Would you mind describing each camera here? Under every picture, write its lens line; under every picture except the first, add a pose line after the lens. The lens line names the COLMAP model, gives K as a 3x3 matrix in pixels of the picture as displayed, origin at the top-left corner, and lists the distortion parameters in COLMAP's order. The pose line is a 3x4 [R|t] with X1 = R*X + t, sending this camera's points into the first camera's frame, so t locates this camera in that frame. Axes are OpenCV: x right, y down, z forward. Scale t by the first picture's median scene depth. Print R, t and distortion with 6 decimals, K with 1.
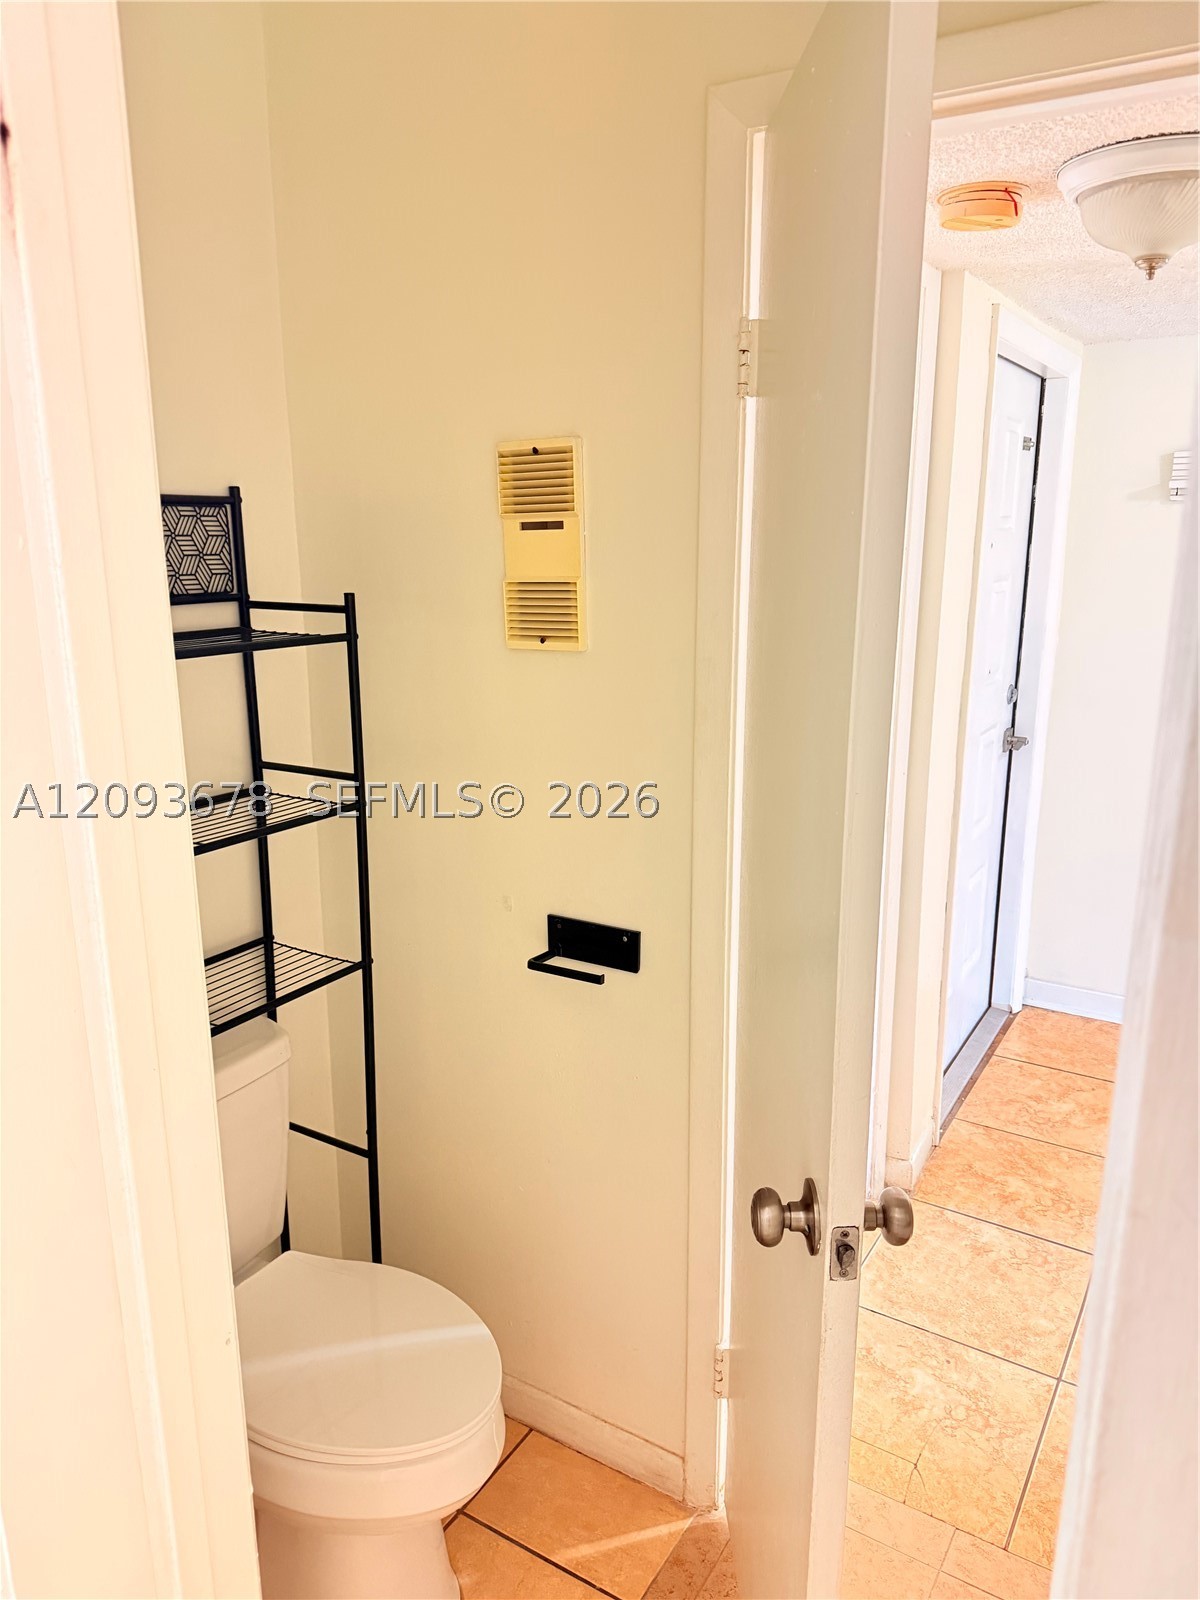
lens RADIAL K [[1140.6, 0, 600.0], [0, 1140.6, 800.0], [0, 0, 1]] dist [0.044993, -0.068701]
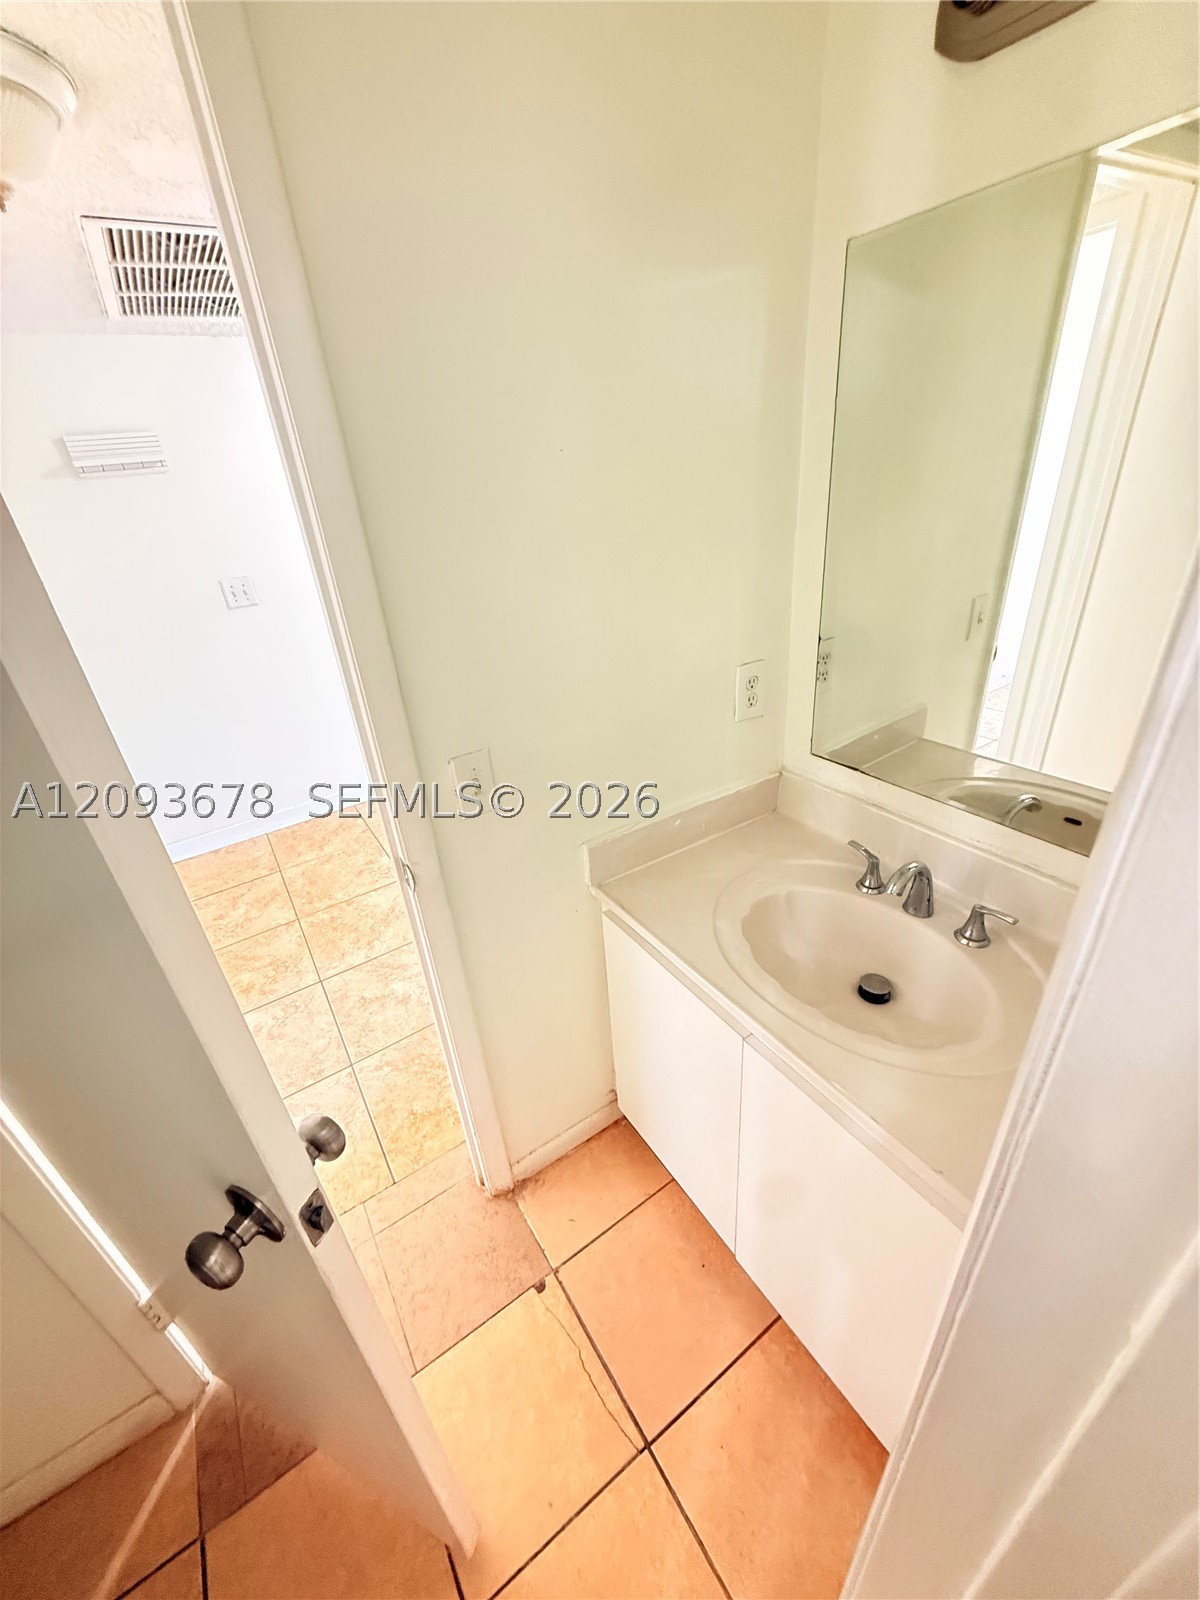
lens RADIAL K [[639.3, 0, 599.3], [0, 639.3, 794.4], [0, 0, 1]] dist [0.003438, 0.000168]
pose [[0.424682, -0.447623, 0.786943, 0.019731], [0.296523, 0.890048, 0.346249, -0.024895], [-0.855406, 0.086301, 0.510718, 0.217203]]
